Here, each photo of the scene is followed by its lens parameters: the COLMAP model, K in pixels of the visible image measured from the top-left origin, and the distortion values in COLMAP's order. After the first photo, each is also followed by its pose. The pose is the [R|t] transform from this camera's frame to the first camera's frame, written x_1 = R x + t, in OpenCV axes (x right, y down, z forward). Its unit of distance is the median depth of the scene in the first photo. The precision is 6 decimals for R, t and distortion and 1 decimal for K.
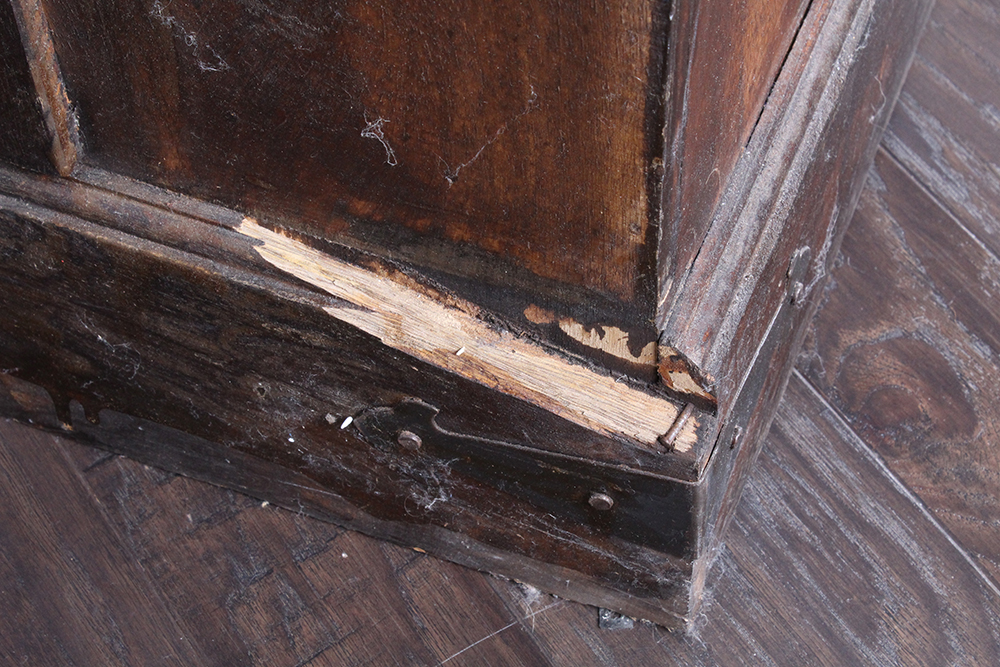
lens RADIAL K [[2312.3, 0, 500.7], [0, 2312.3, 331.5], [0, 0, 1]] dist [0.028813, 0.000000]
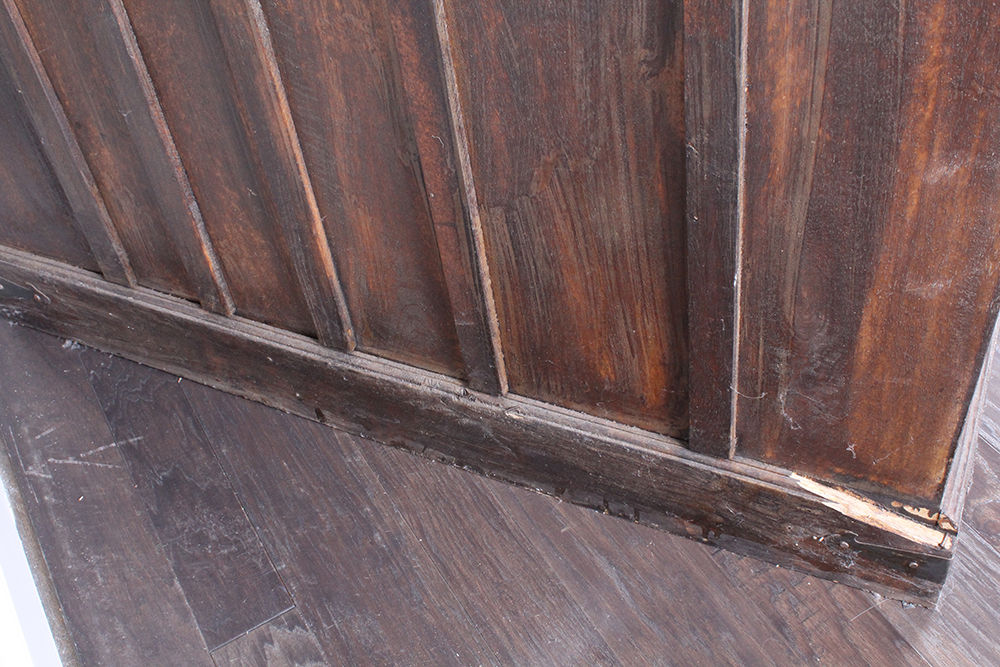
lens RADIAL K [[1169.2, 0, 500.0], [0, 1169.2, 338.1], [0, 0, 1]] dist [-0.063146, 0.000000]
pose [[0.994752, -0.025729, -0.099029, -0.334399], [0.015664, 0.994753, -0.101099, -0.075811], [0.101110, 0.099017, 0.989936, -0.564091]]
